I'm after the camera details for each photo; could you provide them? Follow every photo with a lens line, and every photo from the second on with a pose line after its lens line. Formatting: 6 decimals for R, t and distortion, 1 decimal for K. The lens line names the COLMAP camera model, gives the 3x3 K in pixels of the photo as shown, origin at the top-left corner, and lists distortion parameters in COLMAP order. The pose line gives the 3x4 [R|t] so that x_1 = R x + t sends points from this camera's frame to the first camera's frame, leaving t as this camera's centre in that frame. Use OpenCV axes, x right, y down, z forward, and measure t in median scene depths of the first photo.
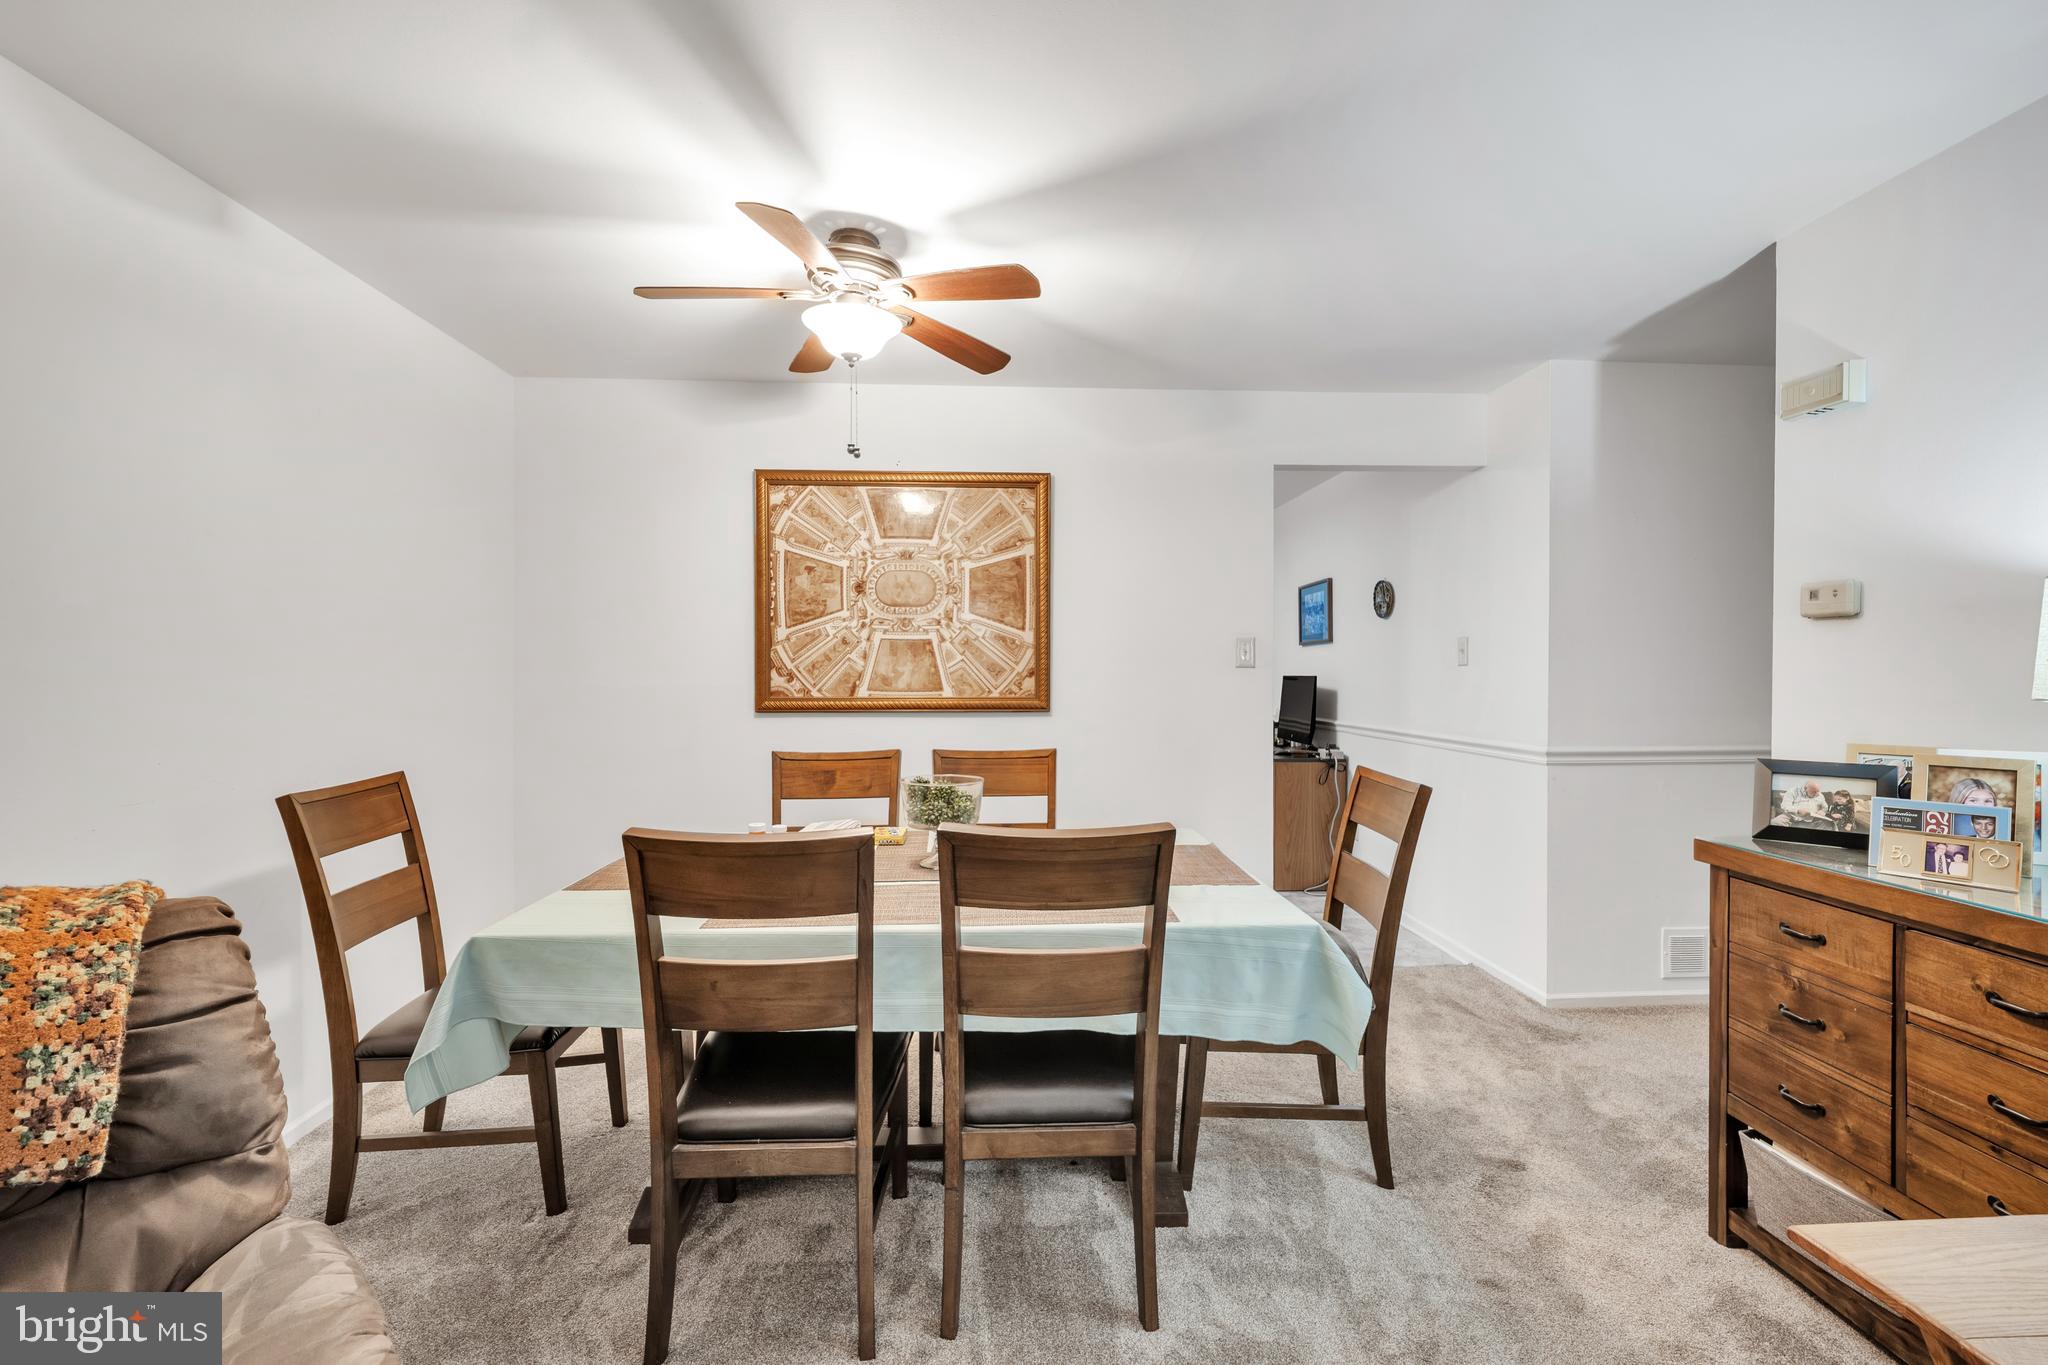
lens RADIAL K [[885.2, 0, 1023.9], [0, 885.2, 683.2], [0, 0, 1]] dist [-0.001432, -0.000038]
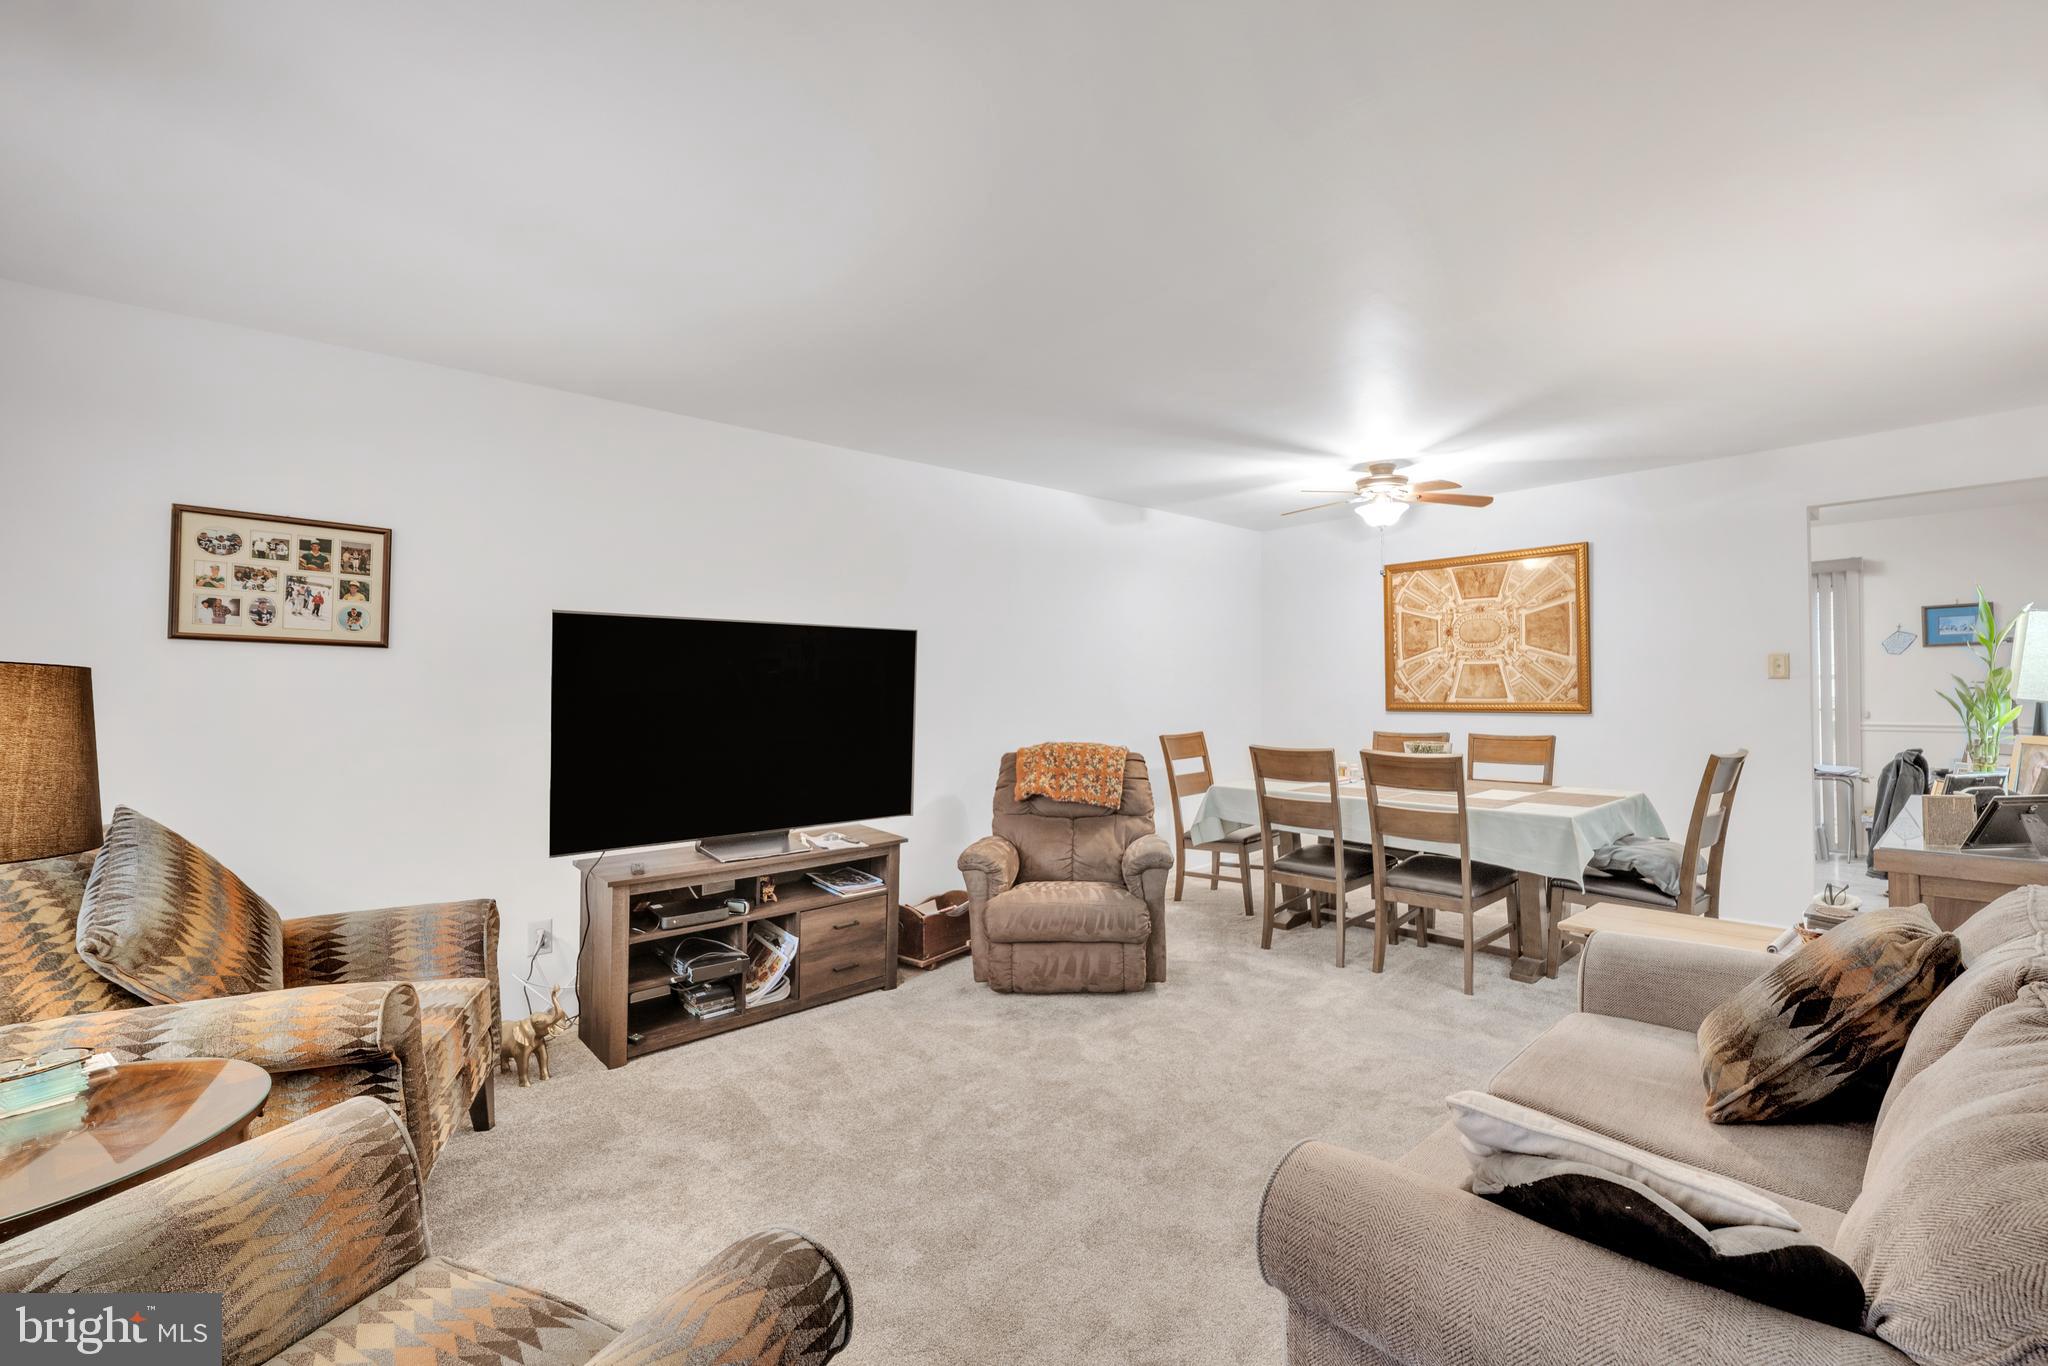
lens RADIAL K [[847.3, 0, 1024.9], [0, 847.3, 681.2], [0, 0, 1]] dist [-0.002845, 0.000027]
pose [[0.631801, -0.015408, -0.774978, 0.596281], [-0.000346, 0.999797, -0.020160, 0.010985], [0.775131, 0.013005, 0.631667, -0.628354]]
